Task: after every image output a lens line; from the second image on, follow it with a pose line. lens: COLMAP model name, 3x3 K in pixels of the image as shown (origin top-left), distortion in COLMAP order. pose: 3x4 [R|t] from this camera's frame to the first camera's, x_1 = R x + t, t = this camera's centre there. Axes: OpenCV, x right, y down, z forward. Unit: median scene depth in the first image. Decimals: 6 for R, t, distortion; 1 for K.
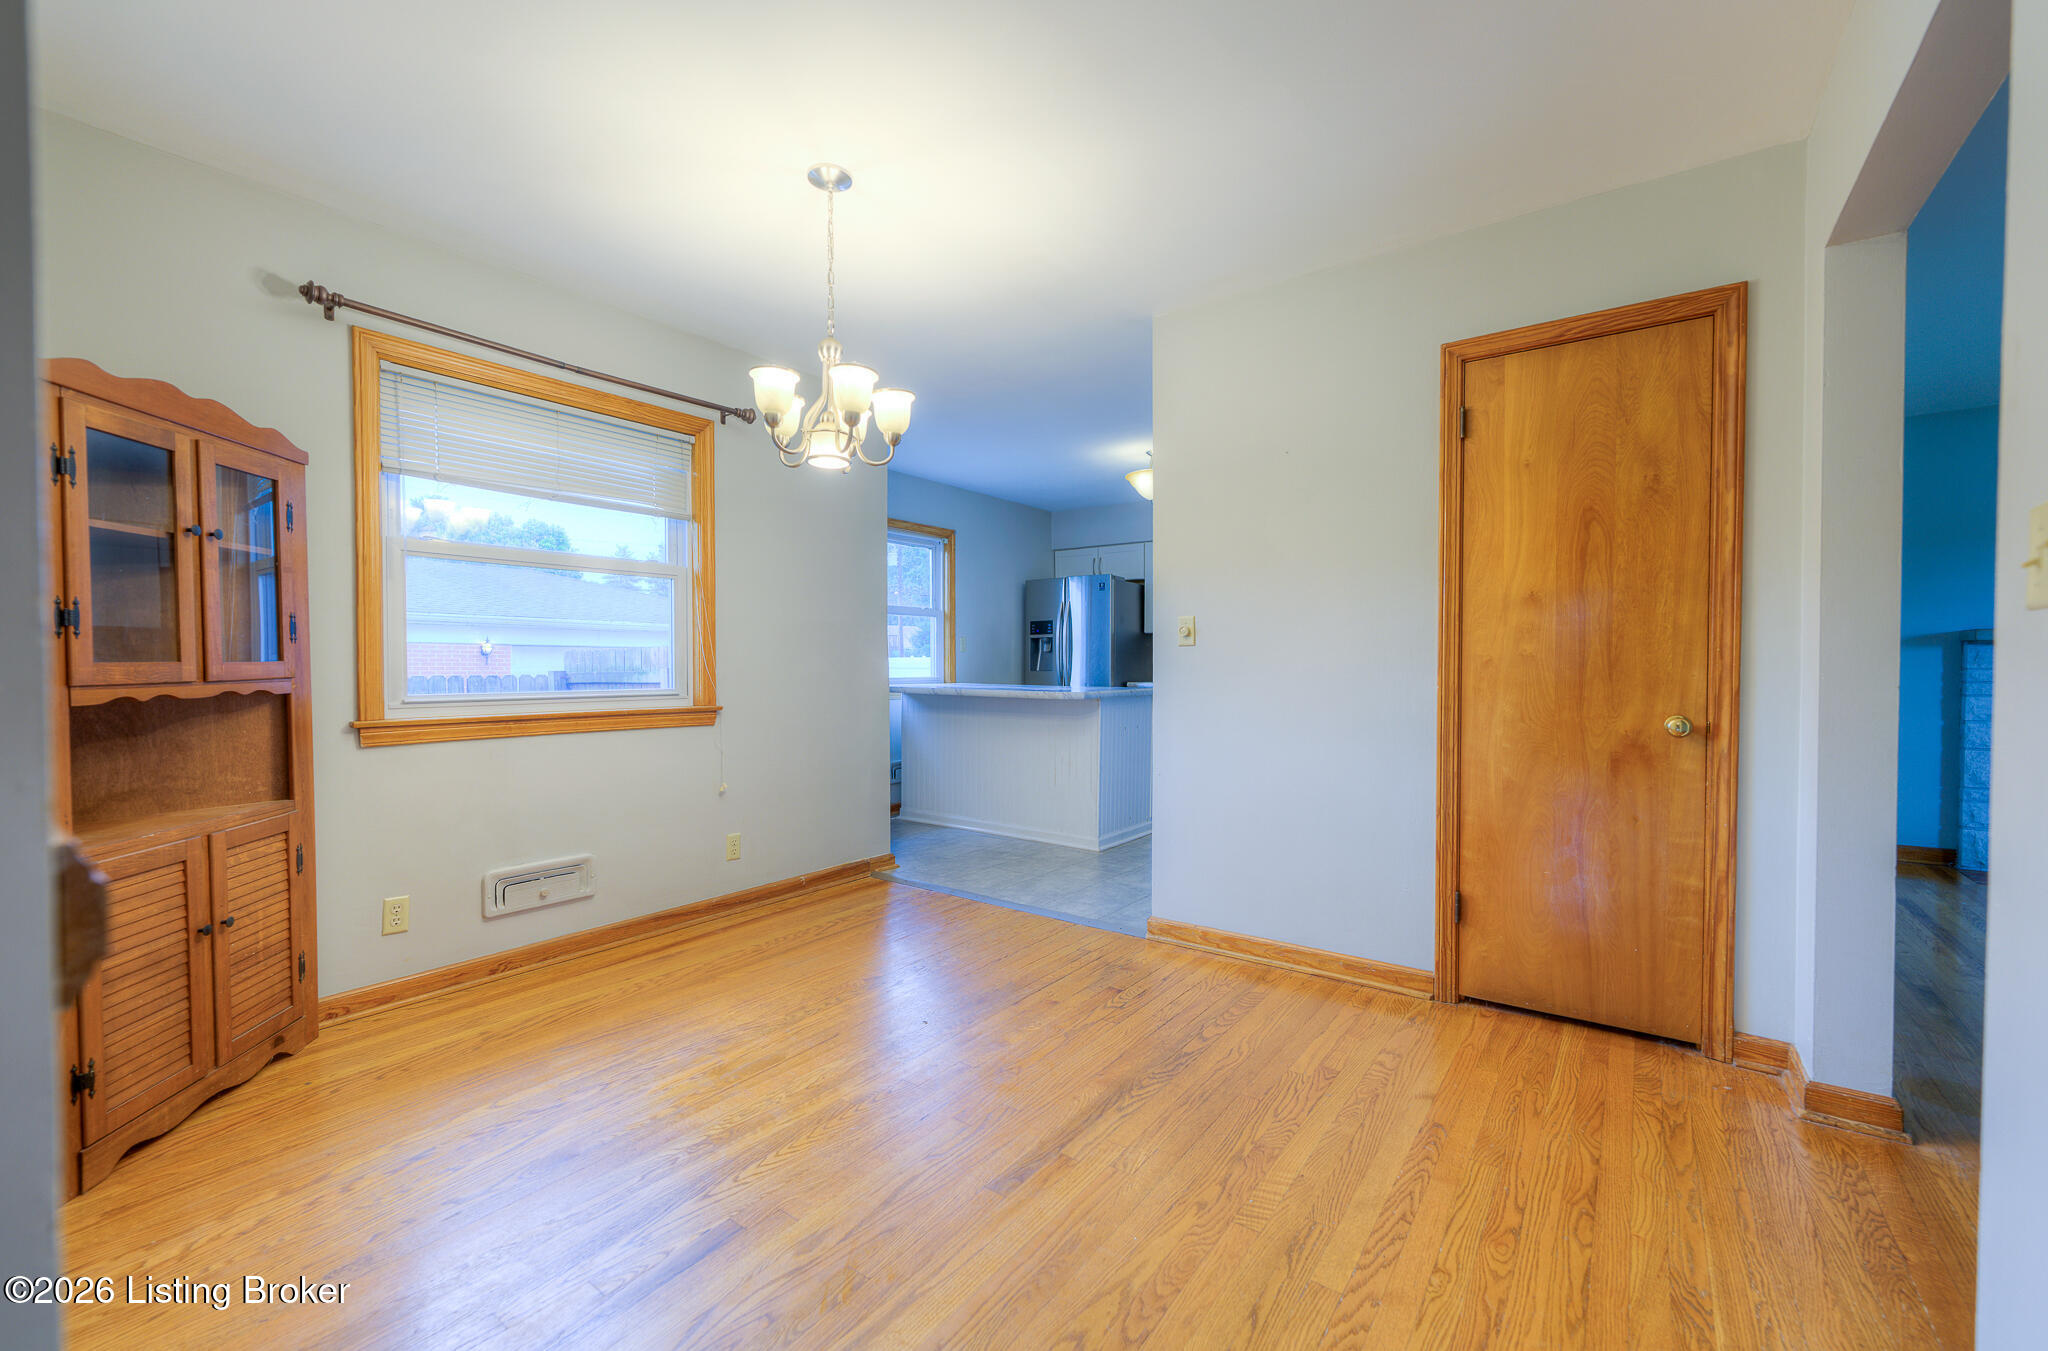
lens RADIAL K [[850.5, 0, 1028.8], [0, 850.5, 684.2], [0, 0, 1]] dist [-0.012854, -0.000137]
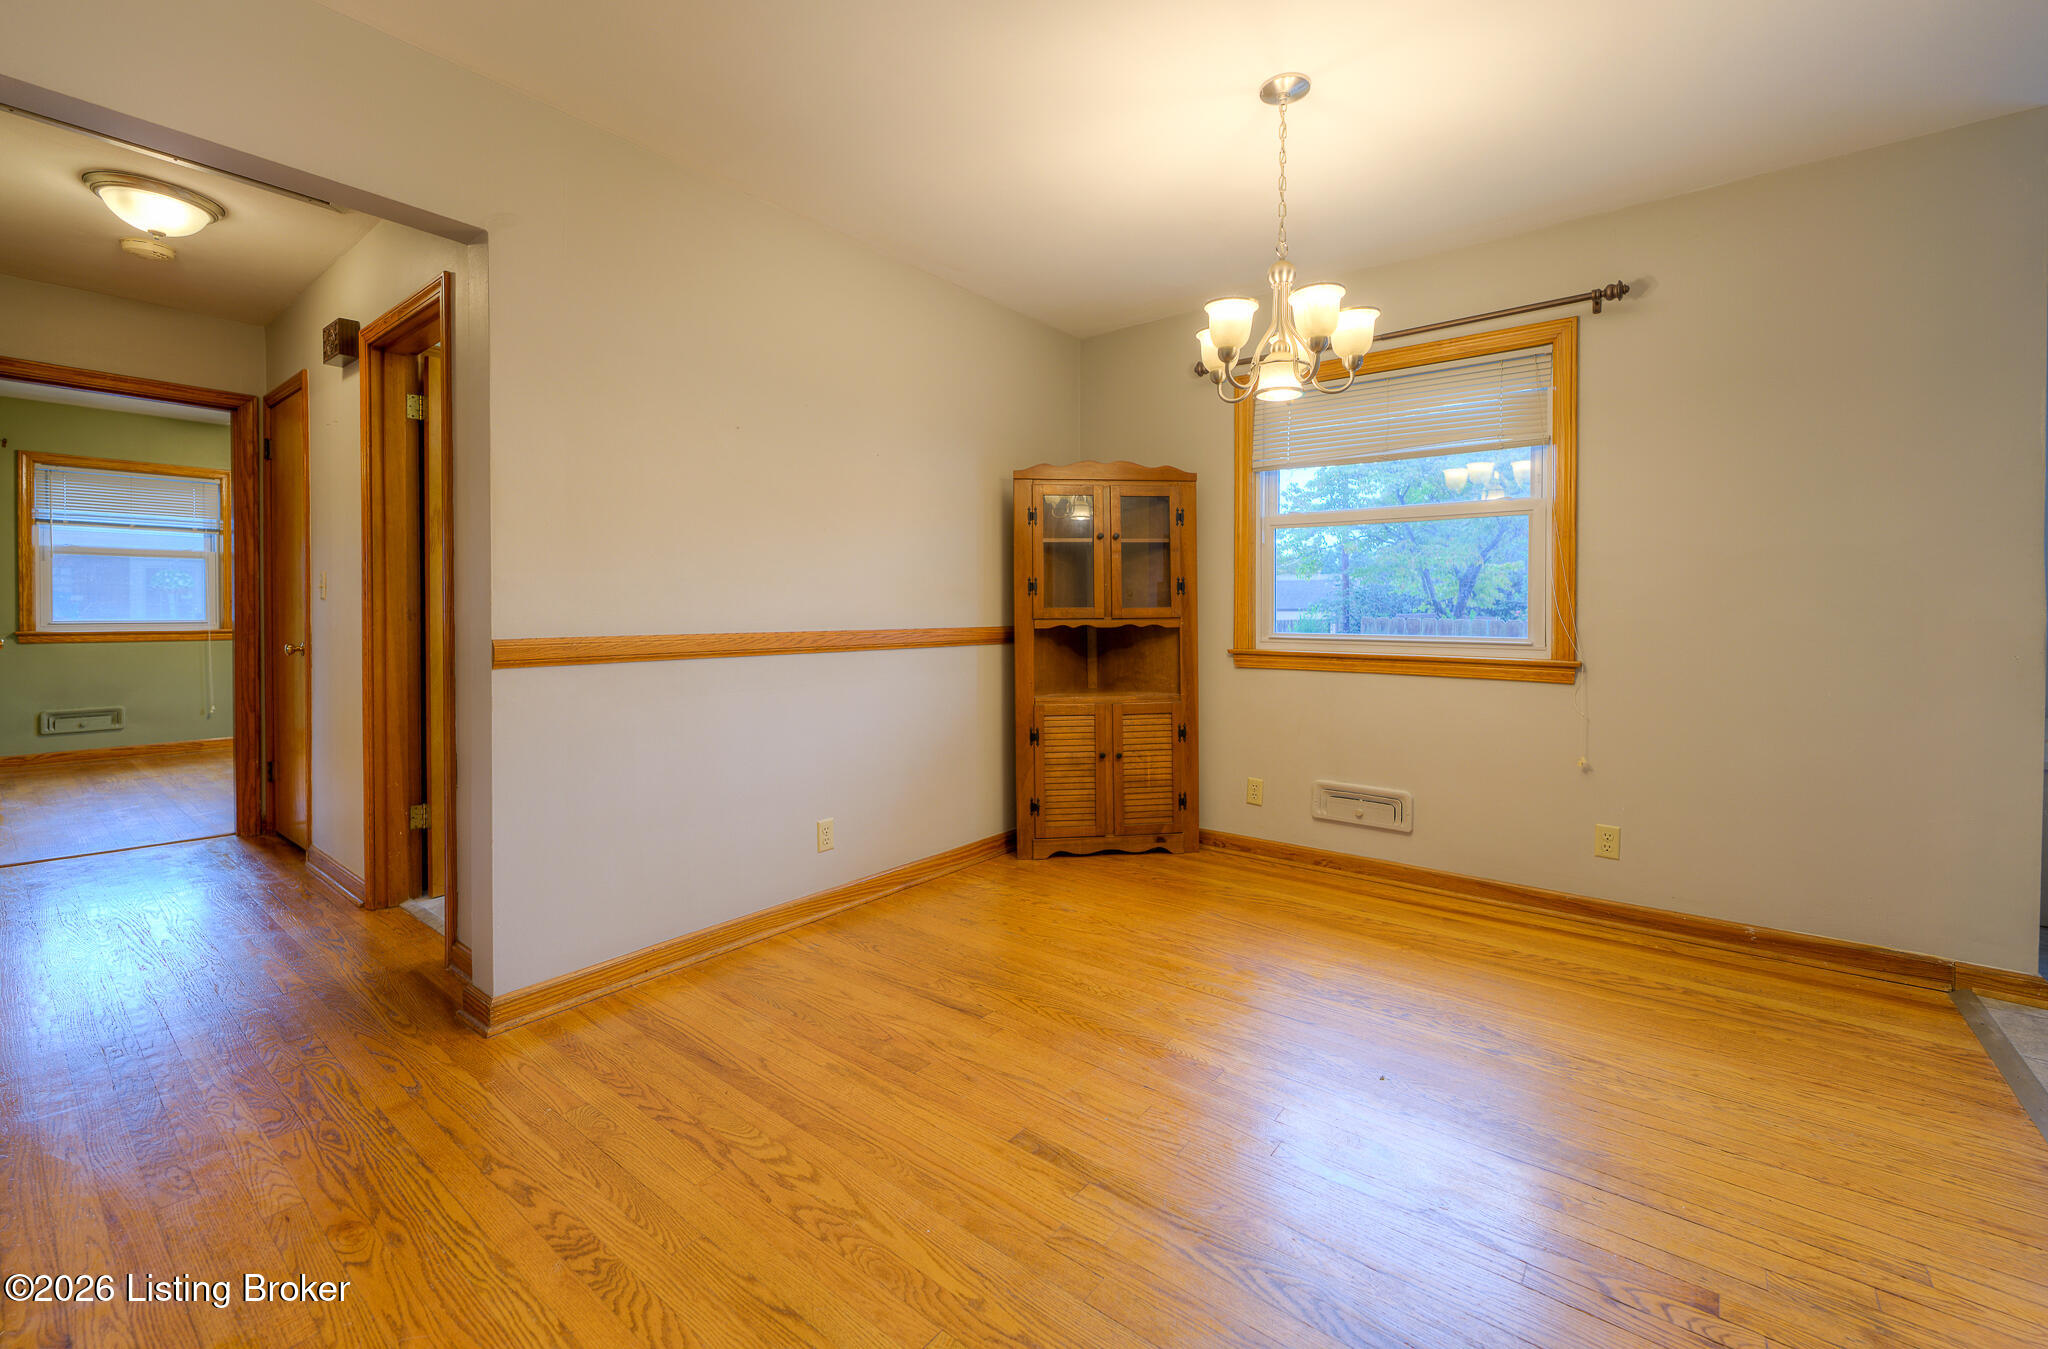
lens RADIAL K [[821.6, 0, 1024.4], [0, 821.6, 619.4], [0, 0, 1]] dist [-0.001392, -0.000355]
pose [[-0.032363, 0.017013, -0.999331, 0.629357], [-0.026214, 0.999497, 0.017865, -0.022190], [0.999132, 0.026775, -0.031901, 0.693468]]
